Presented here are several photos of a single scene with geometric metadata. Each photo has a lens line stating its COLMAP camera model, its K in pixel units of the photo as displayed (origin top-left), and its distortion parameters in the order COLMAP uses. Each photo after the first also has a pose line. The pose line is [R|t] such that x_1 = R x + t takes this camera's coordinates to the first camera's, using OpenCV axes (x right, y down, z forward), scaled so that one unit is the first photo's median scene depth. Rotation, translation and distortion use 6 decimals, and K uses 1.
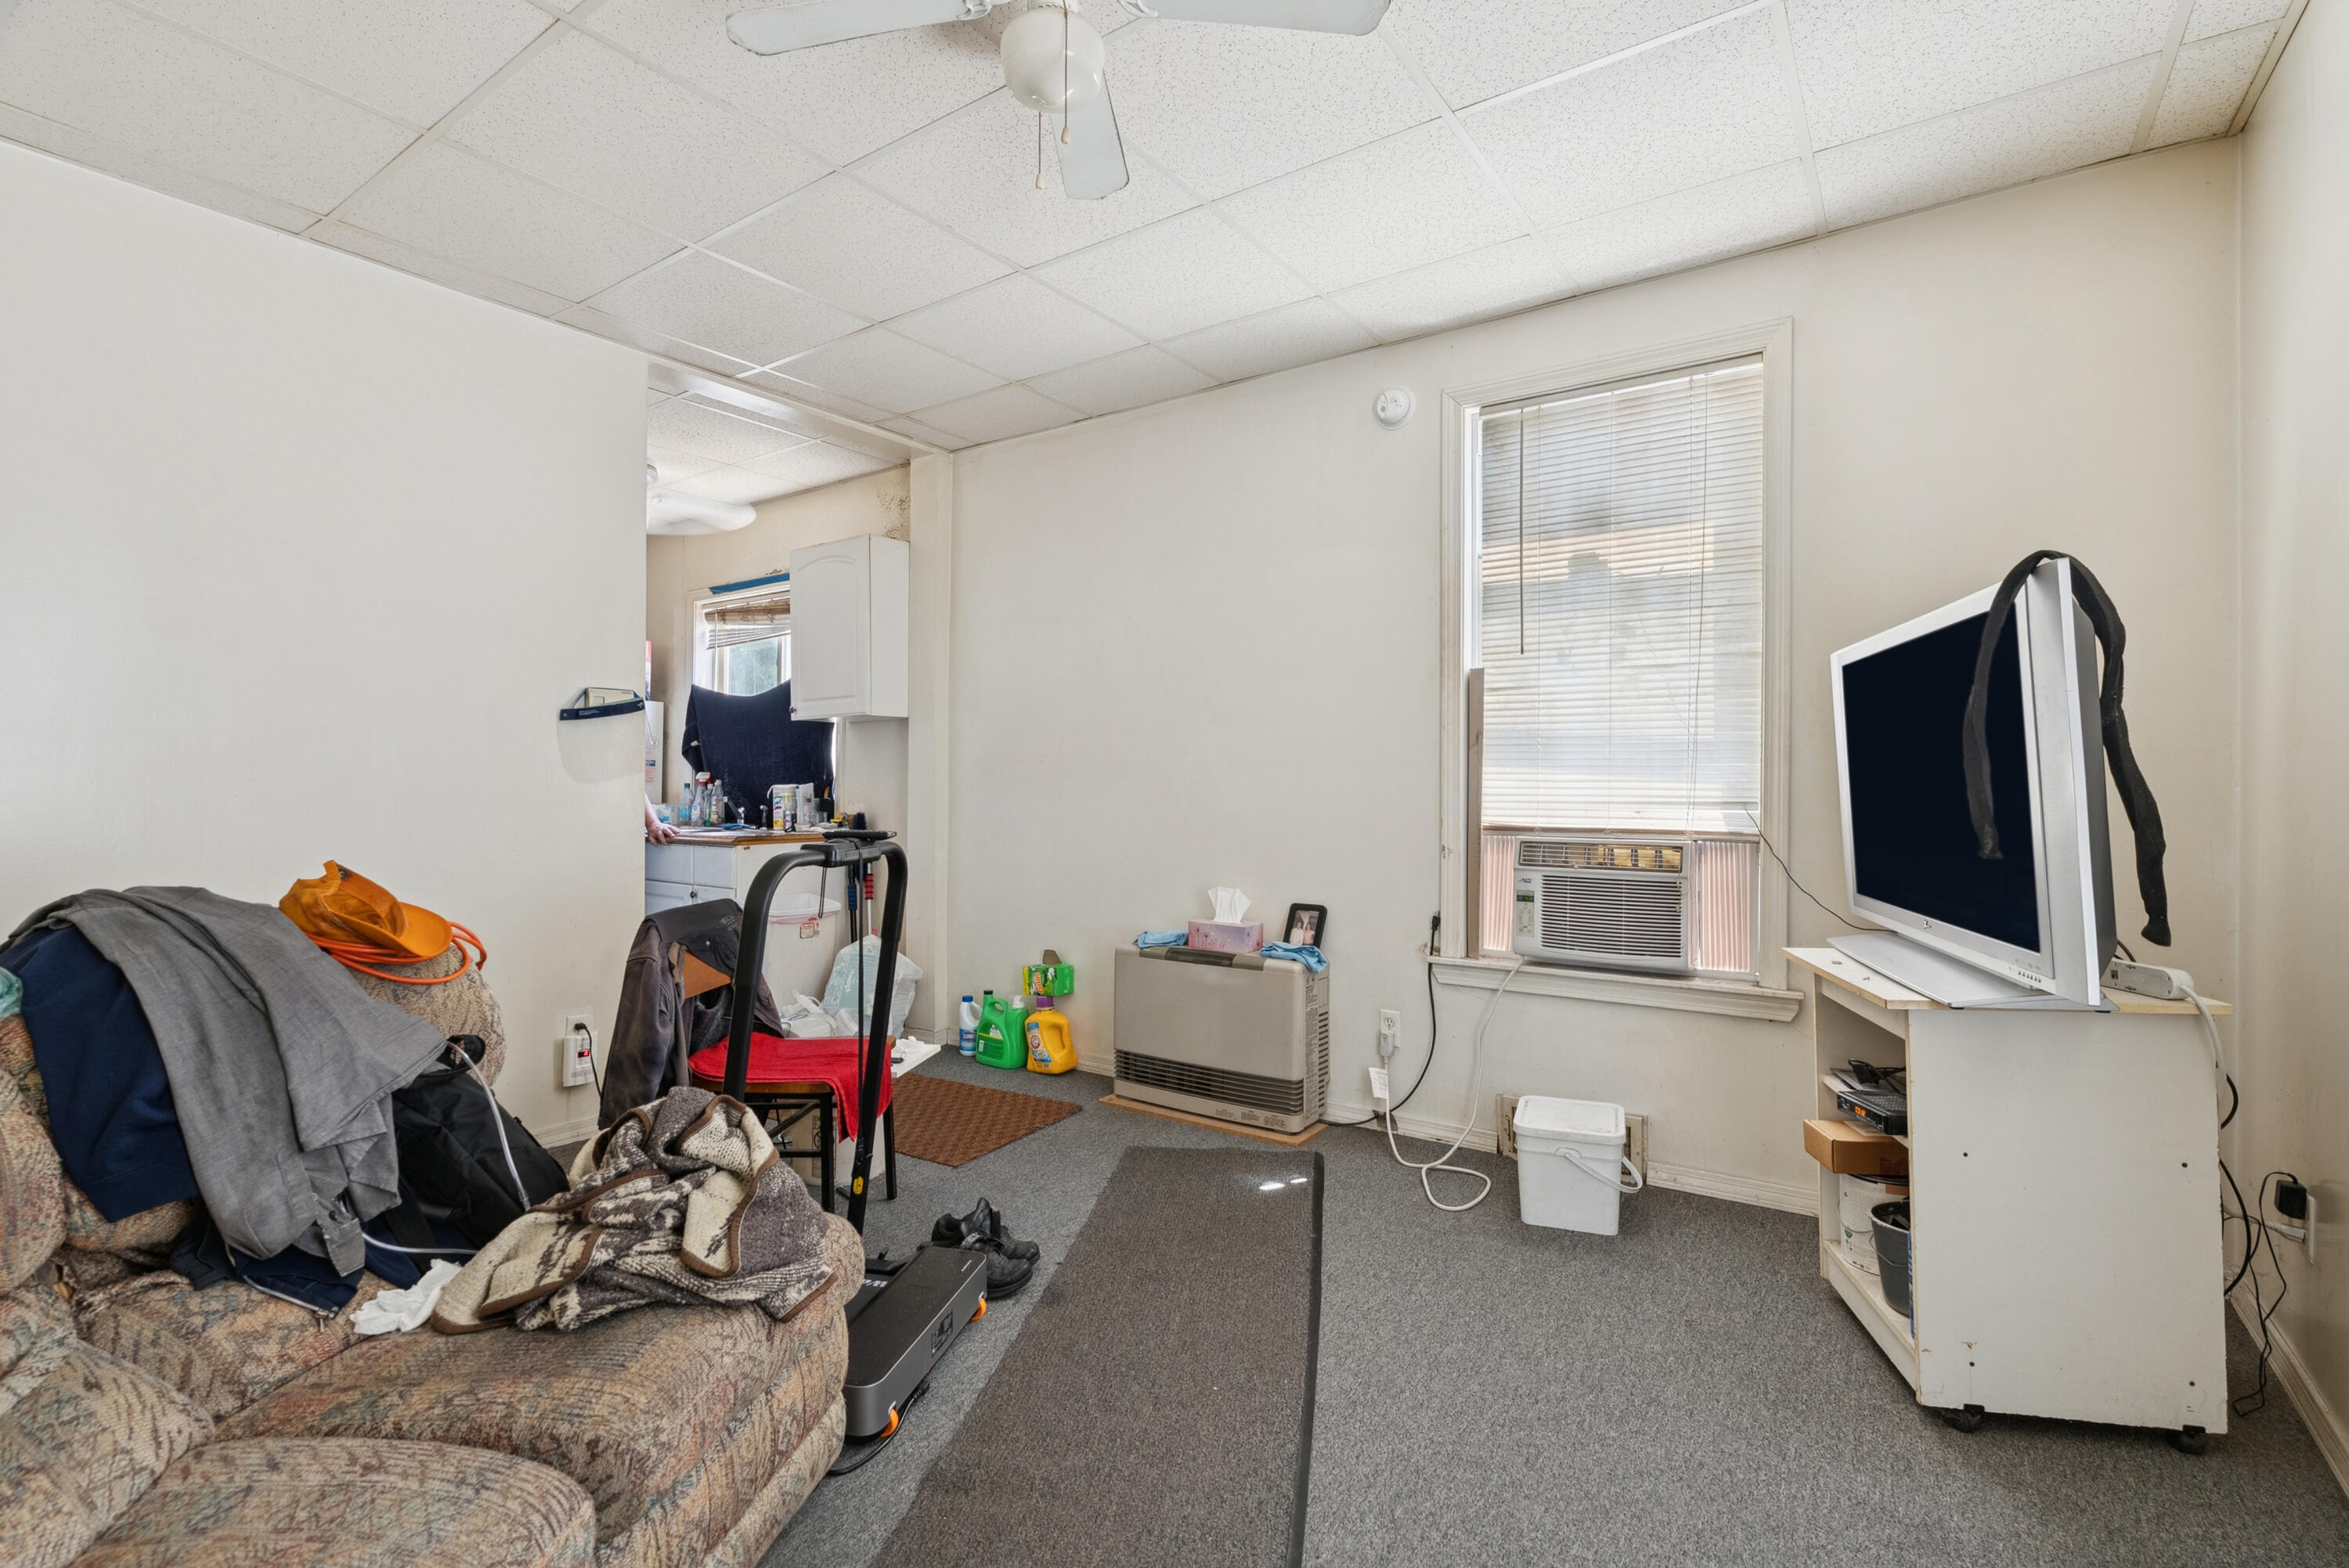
lens RADIAL K [[1073.4, 0, 1178.9], [0, 1073.4, 771.5], [0, 0, 1]] dist [-0.009345, 0.006142]
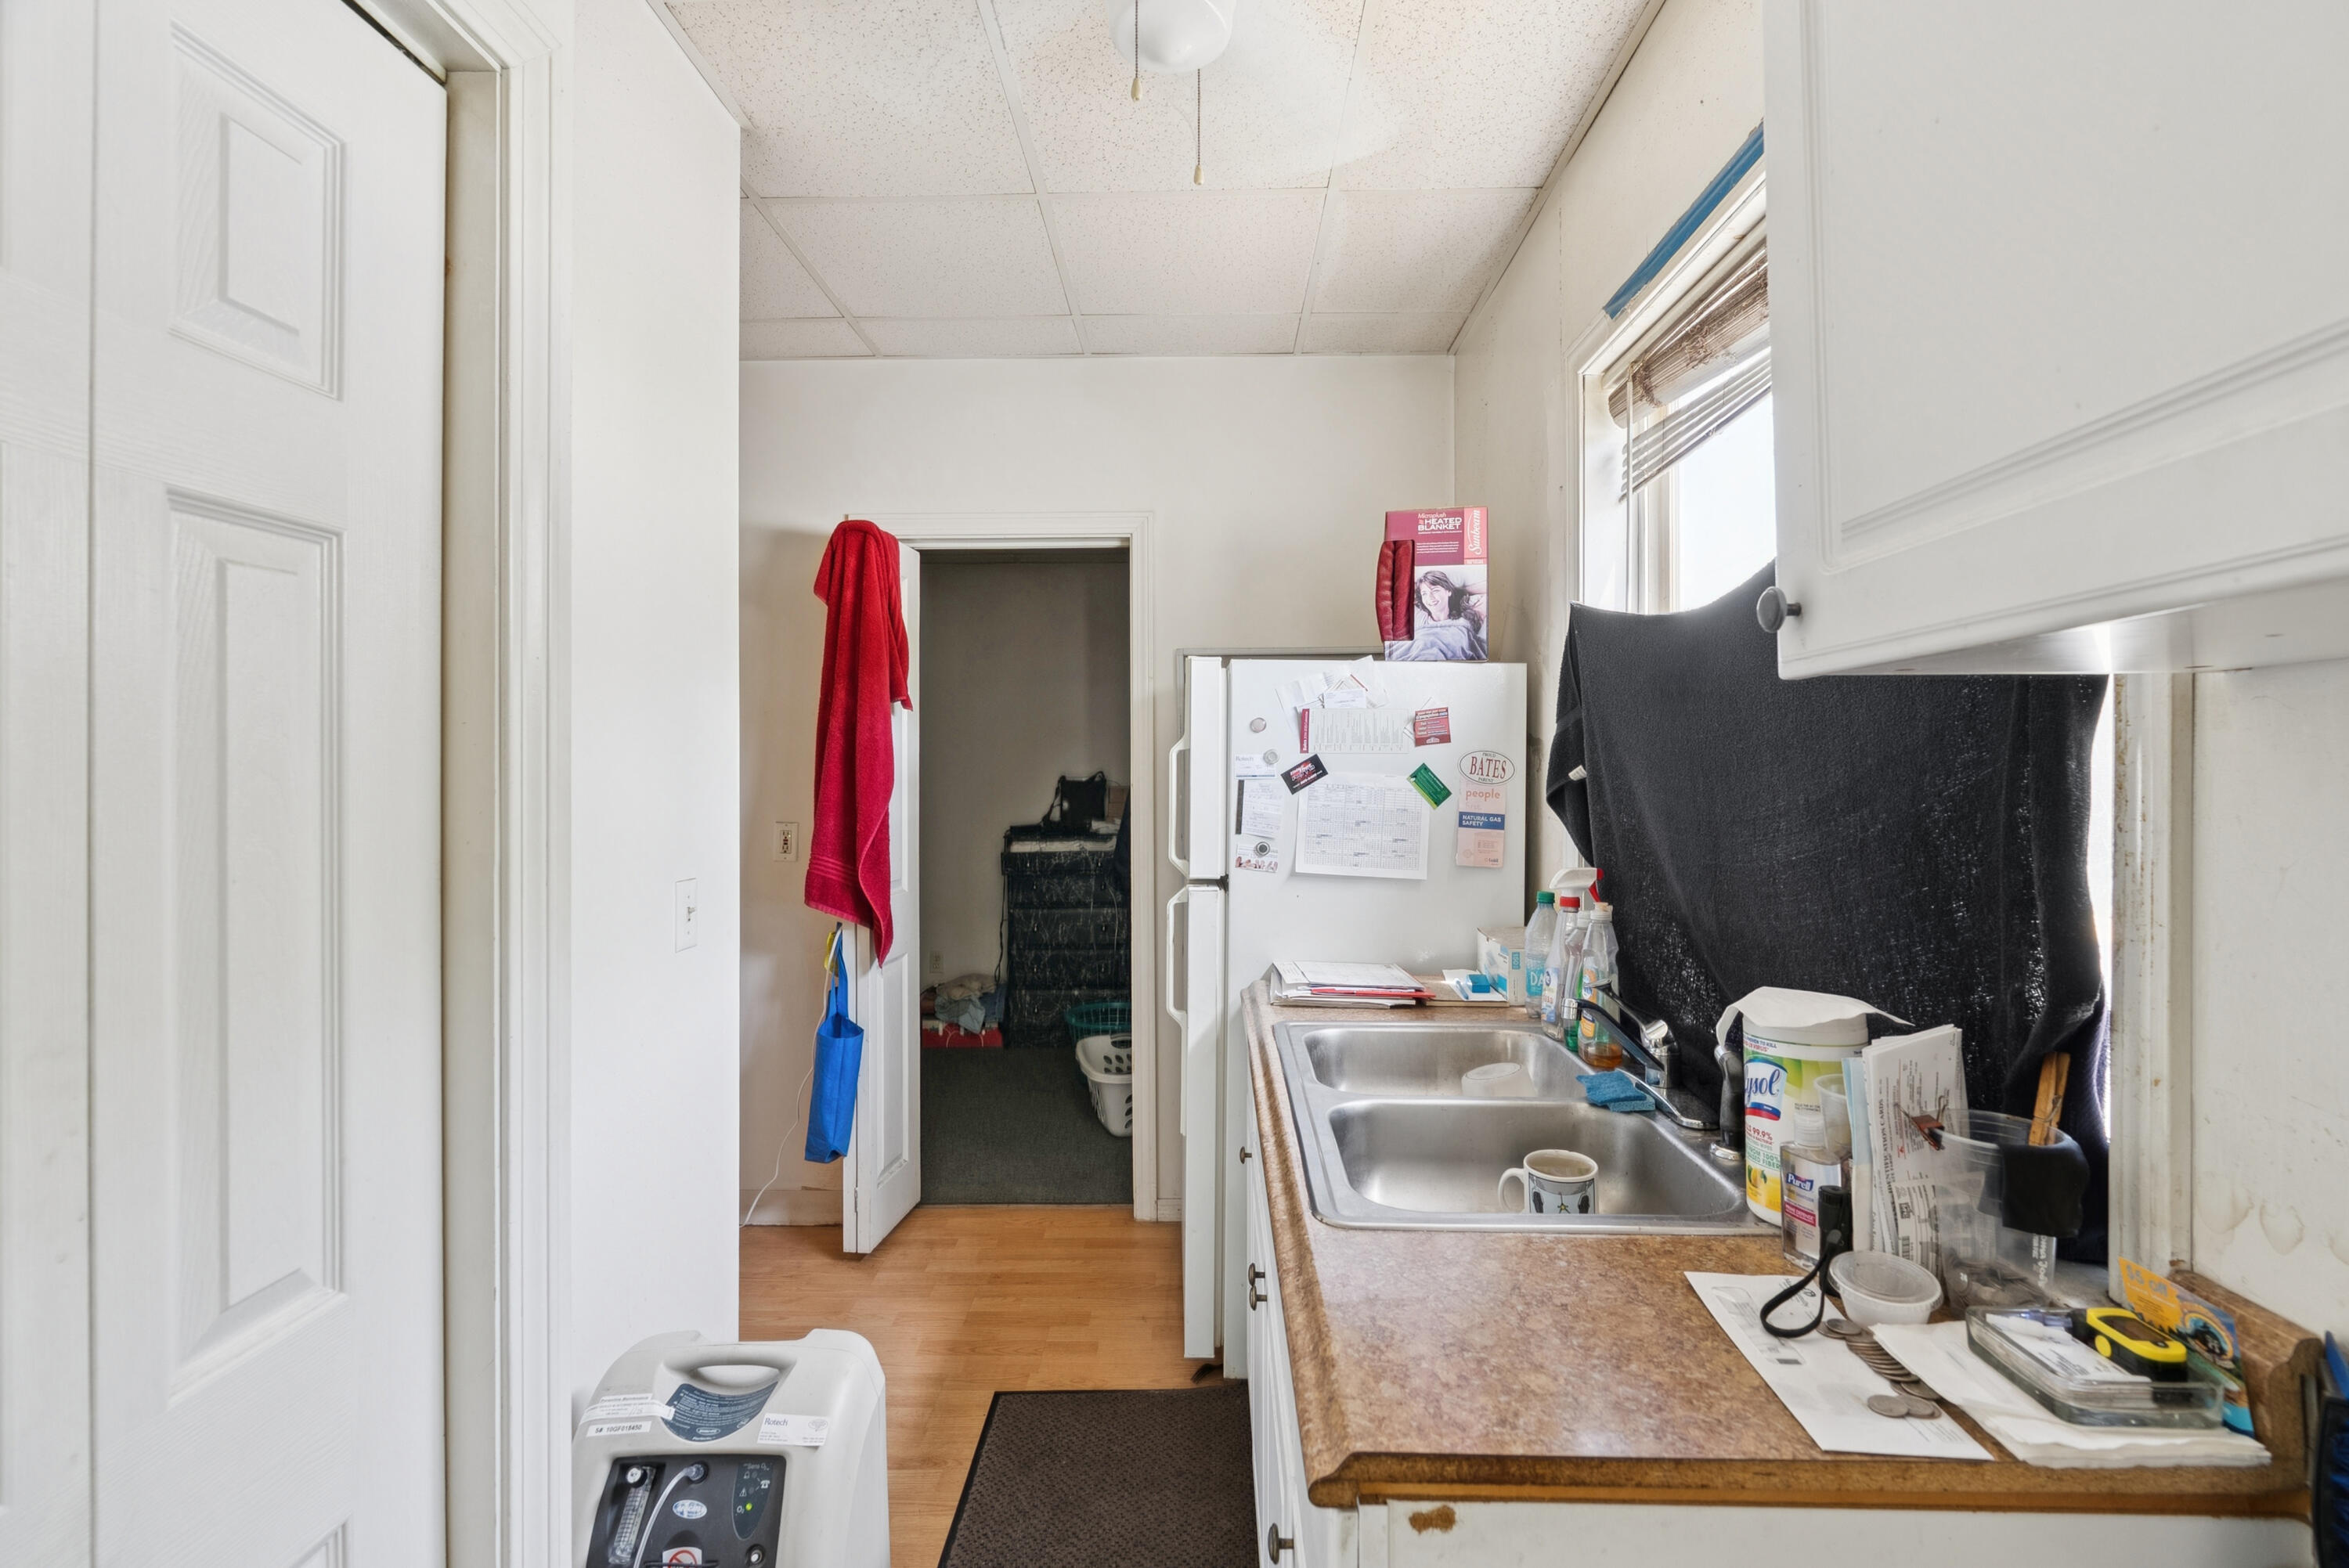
lens RADIAL K [[1073.4, 0, 1178.9], [0, 1073.4, 771.5], [0, 0, 1]] dist [-0.009345, 0.006142]
pose [[0.554727, 0.000547, -0.832032, -0.264218], [0.007176, 0.999959, 0.005442, -0.033581], [0.832001, -0.008990, 0.554701, 0.791353]]
